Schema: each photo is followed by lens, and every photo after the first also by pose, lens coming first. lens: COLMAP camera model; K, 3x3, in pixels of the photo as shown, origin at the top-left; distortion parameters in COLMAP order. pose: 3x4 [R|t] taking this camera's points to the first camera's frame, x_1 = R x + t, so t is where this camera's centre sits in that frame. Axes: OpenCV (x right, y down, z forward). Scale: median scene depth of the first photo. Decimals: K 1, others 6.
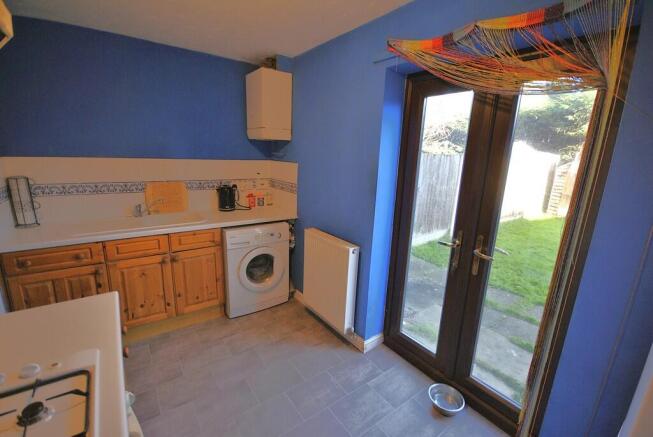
lens RADIAL K [[289.1, 0, 328.4], [0, 289.1, 217.9], [0, 0, 1]] dist [-0.003188, -0.001233]
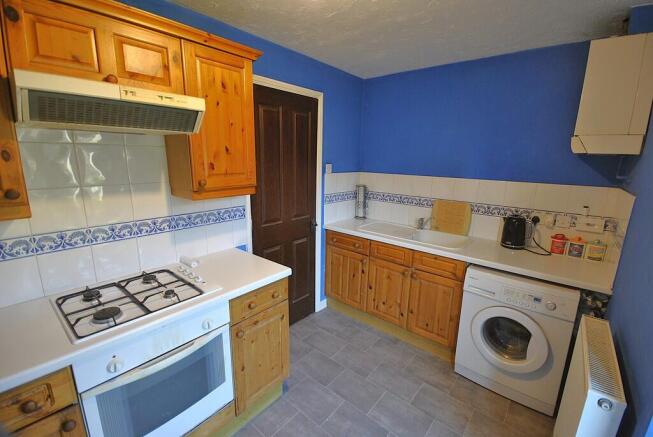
lens RADIAL K [[289.1, 0, 328.4], [0, 289.1, 217.9], [0, 0, 1]] dist [-0.003188, -0.001233]
pose [[0.241428, 0.171457, -0.955152, 0.307034], [-0.230097, 0.966313, 0.115300, -0.094142], [0.942745, 0.191941, 0.272746, 0.376355]]
